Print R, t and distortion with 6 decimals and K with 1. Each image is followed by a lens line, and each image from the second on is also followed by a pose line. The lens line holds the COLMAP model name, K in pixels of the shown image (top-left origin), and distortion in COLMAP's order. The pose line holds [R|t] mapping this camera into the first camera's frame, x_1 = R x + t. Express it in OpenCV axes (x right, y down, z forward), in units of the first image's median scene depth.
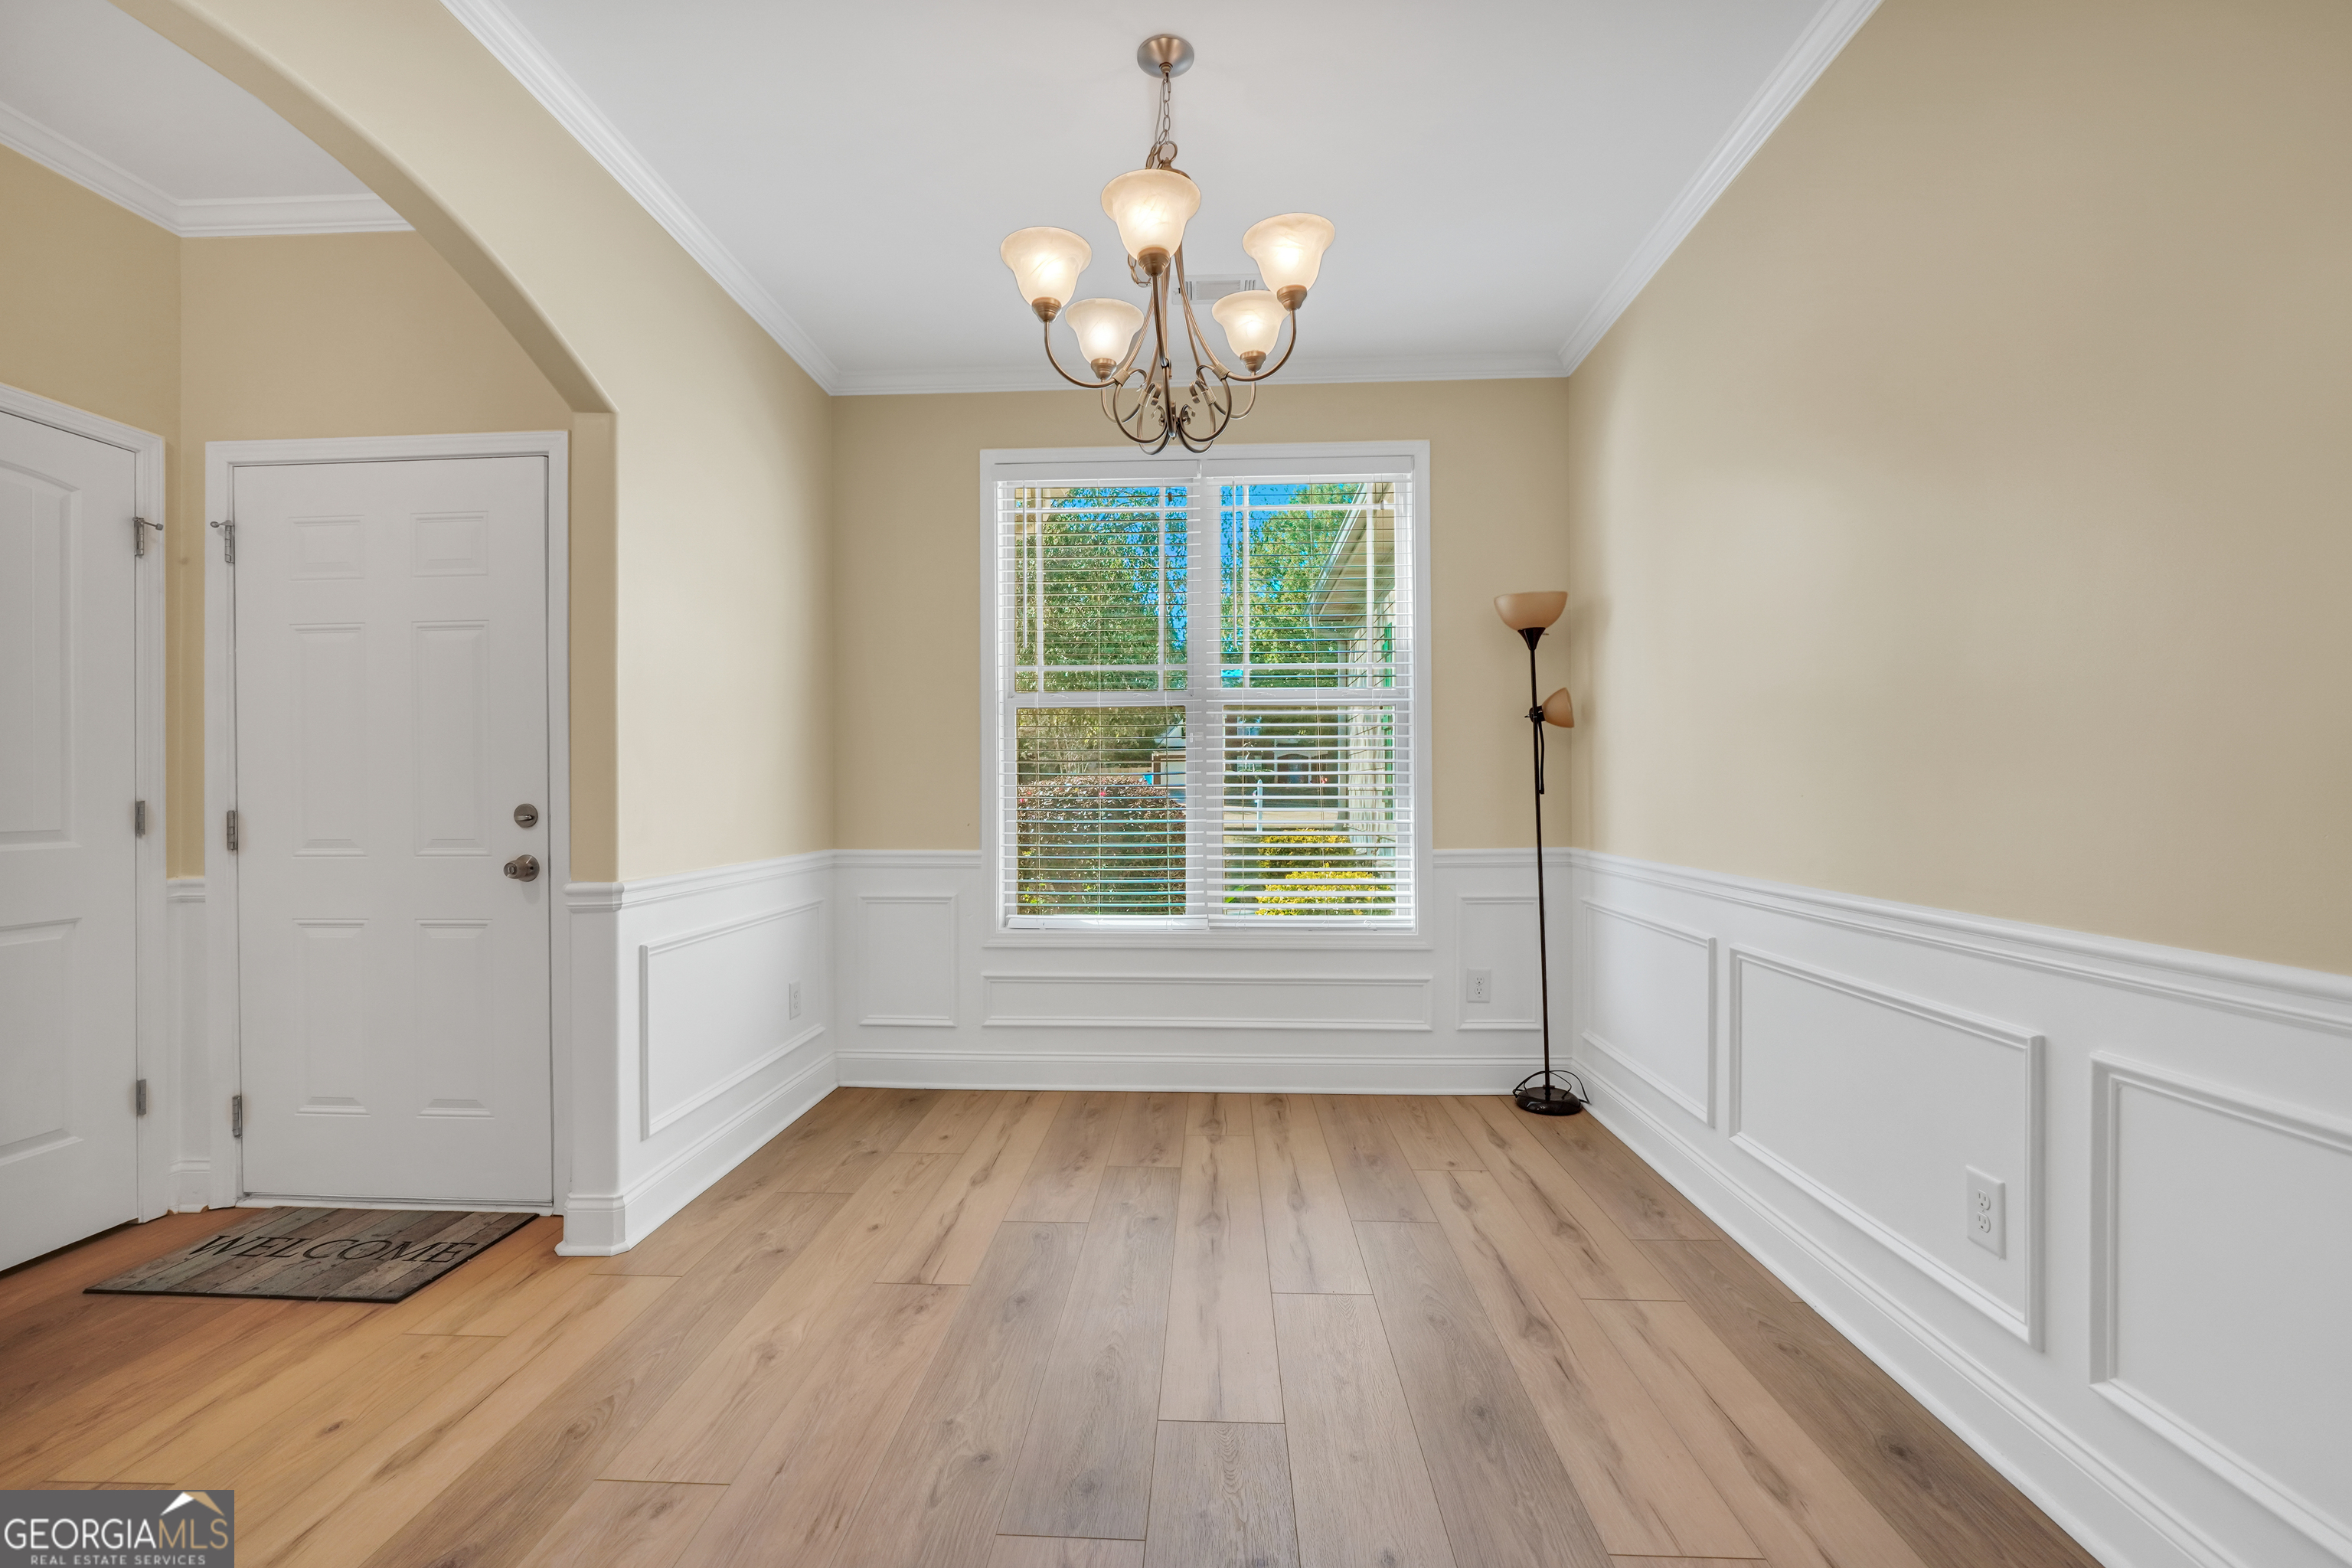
lens RADIAL K [[990.4, 0, 1185.2], [0, 990.4, 793.4], [0, 0, 1]] dist [-0.023955, 0.008191]
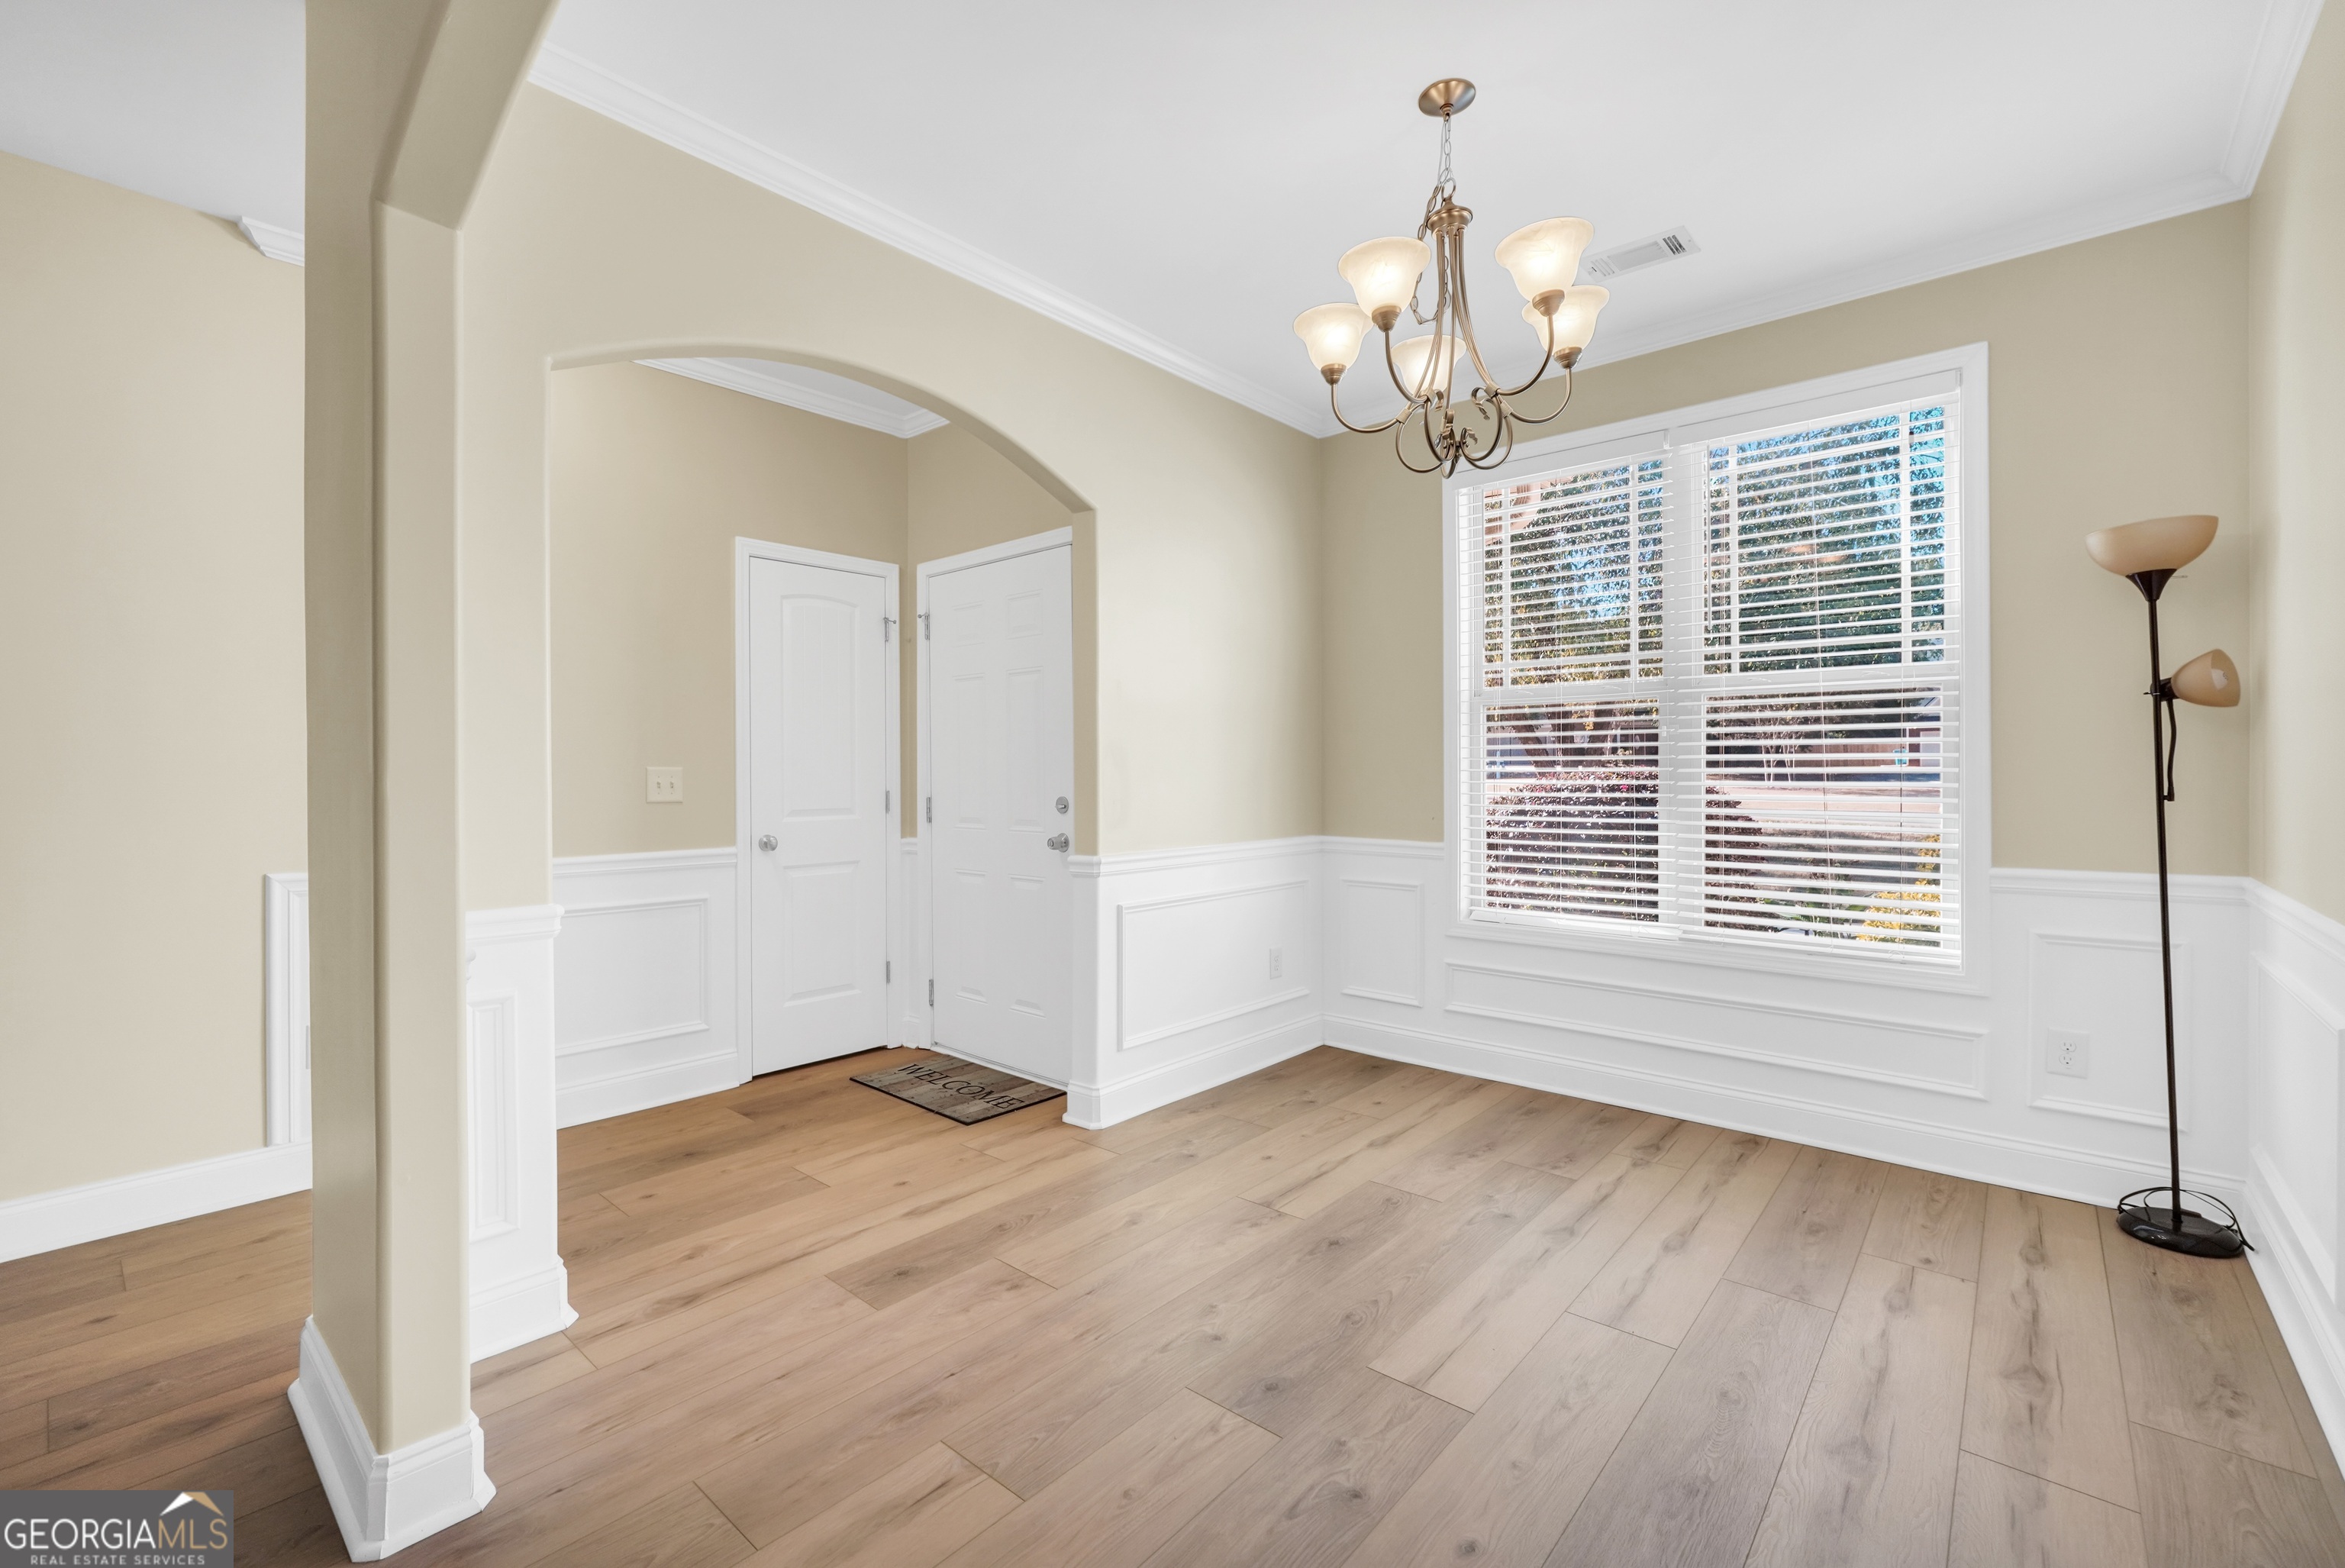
lens RADIAL K [[990.0, 0, 1172.5], [0, 990.0, 784.0], [0, 0, 1]] dist [-0.018856, 0.006633]
pose [[0.786273, 0.009881, -0.617800, 0.309577], [-0.003995, 0.999933, 0.010909, -0.022668], [0.617866, -0.006109, 0.786260, -0.007736]]
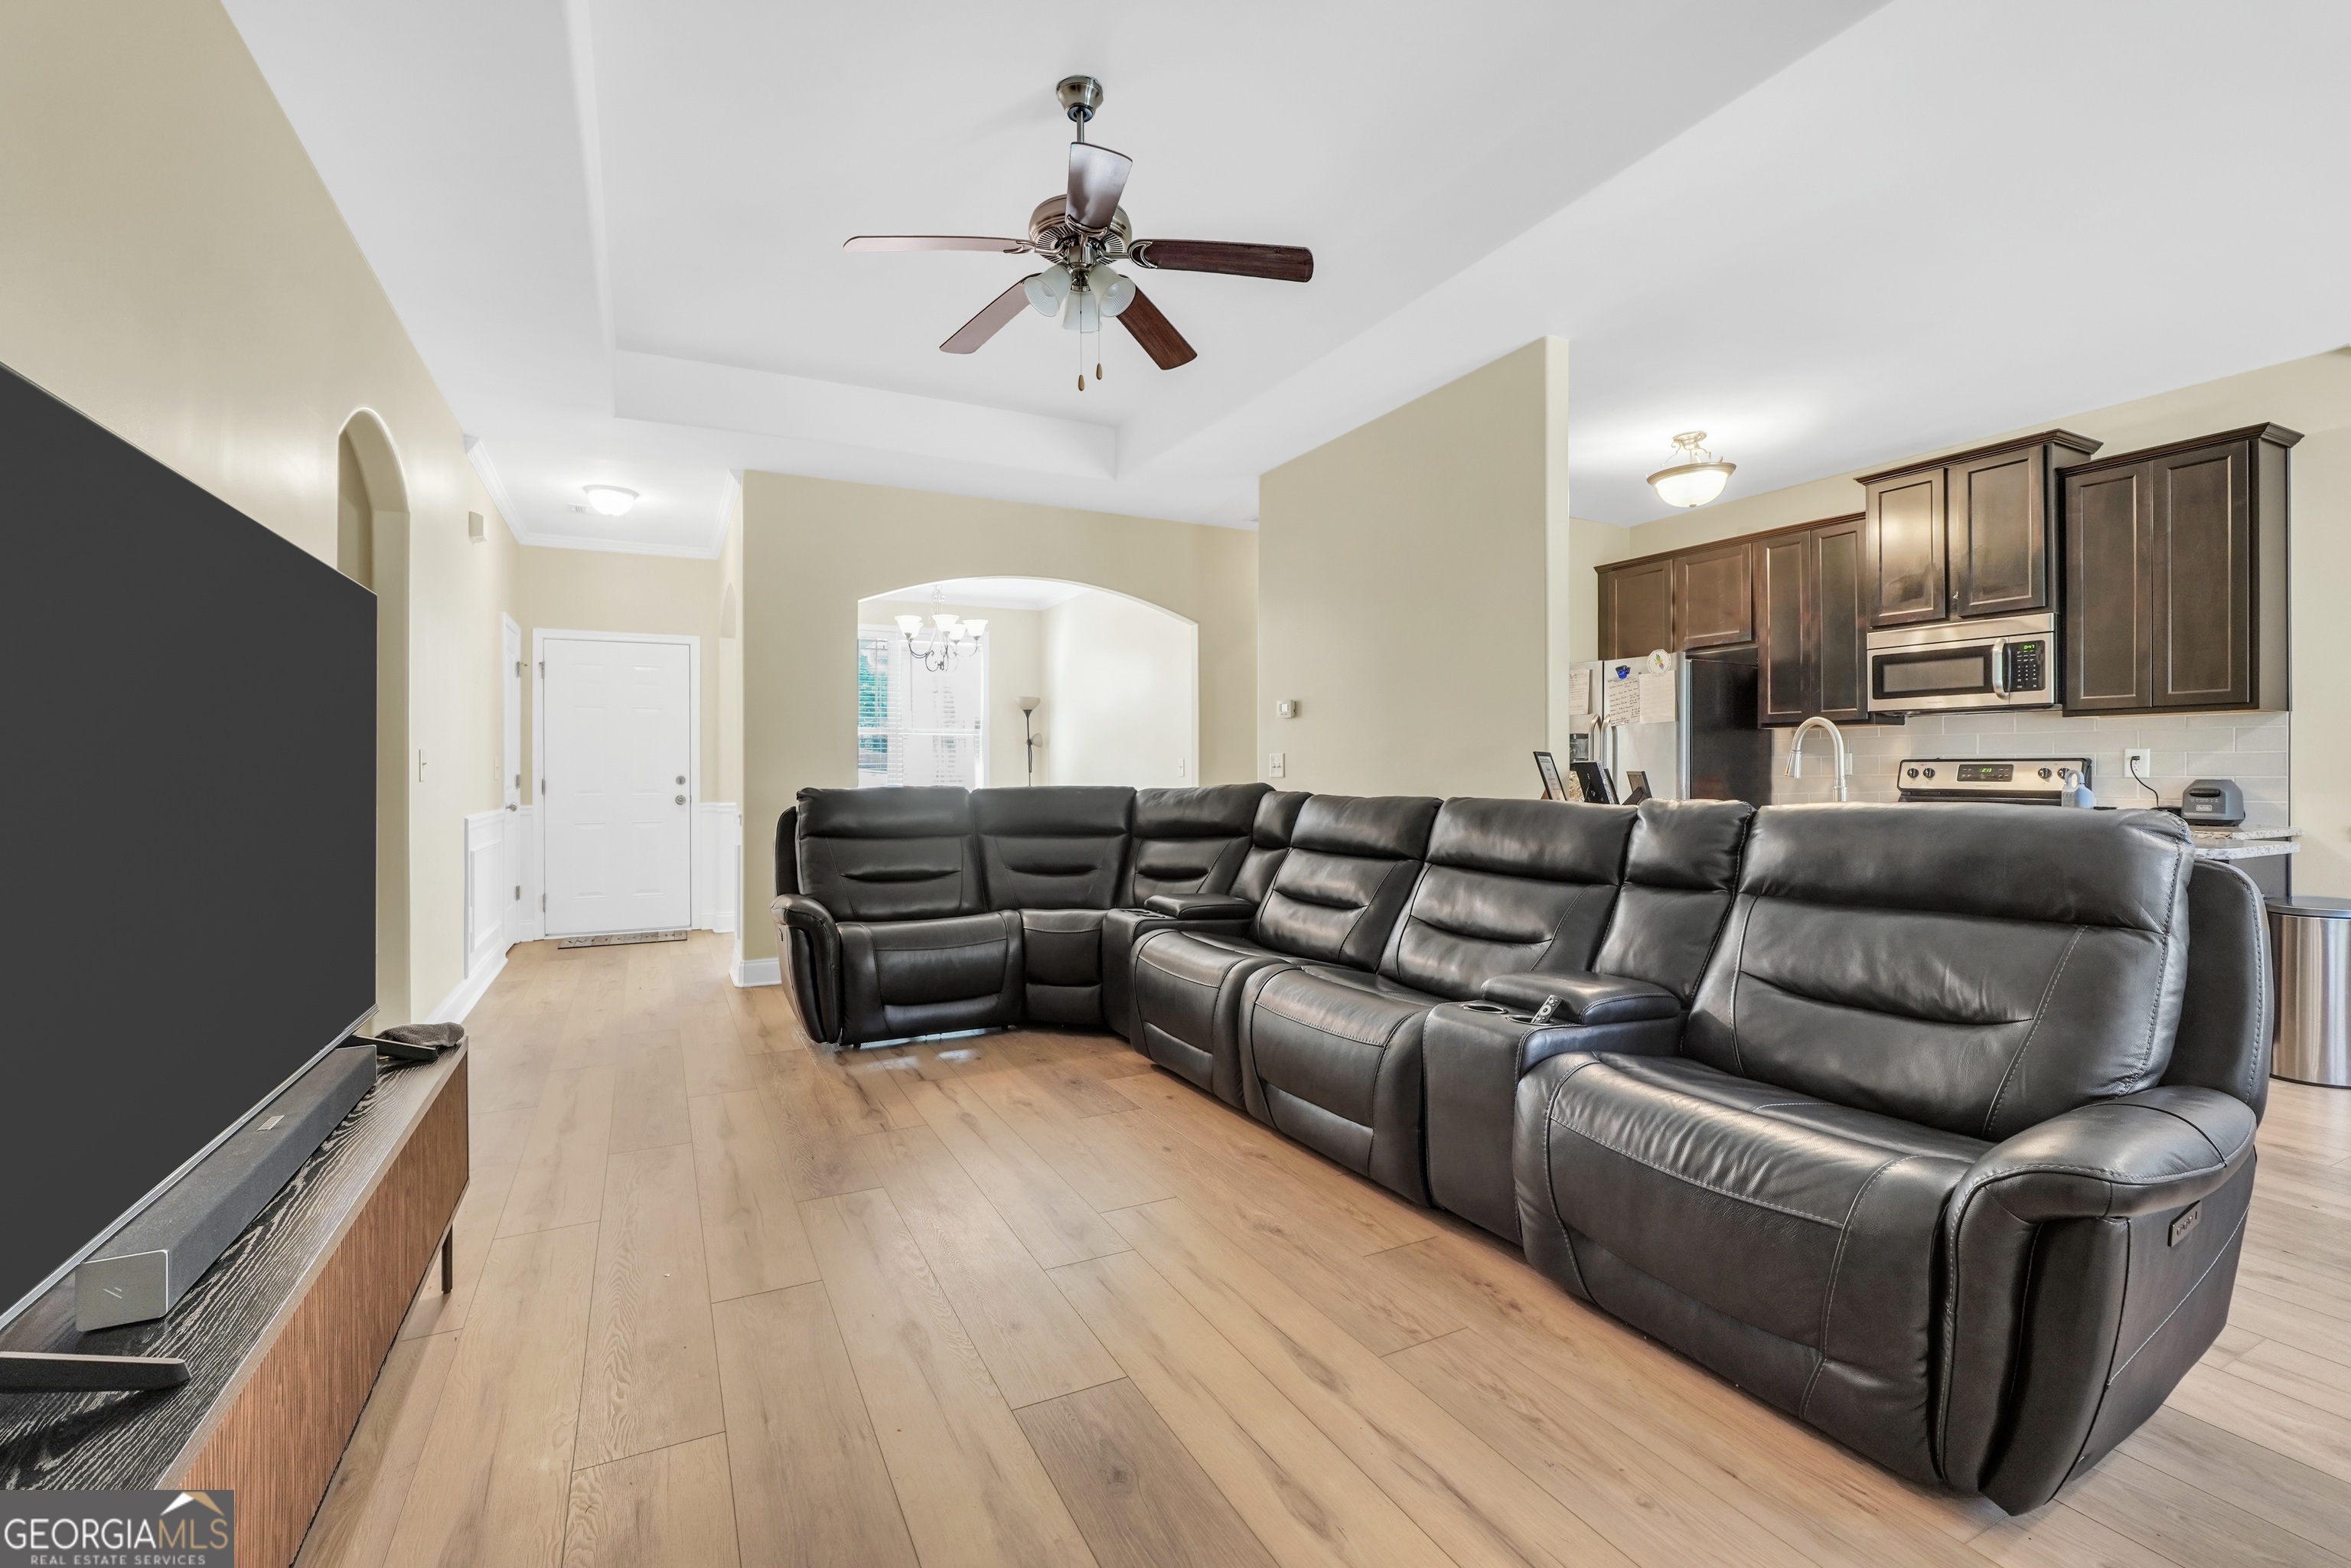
lens RADIAL K [[990.0, 0, 1184.7], [0, 990.0, 793.4], [0, 0, 1]] dist [-0.023955, 0.008191]
pose [[0.853859, -0.011309, 0.520382, -0.901129], [0.002524, 0.999842, 0.017588, 0.015456], [-0.520499, -0.013704, 0.853753, -1.994510]]
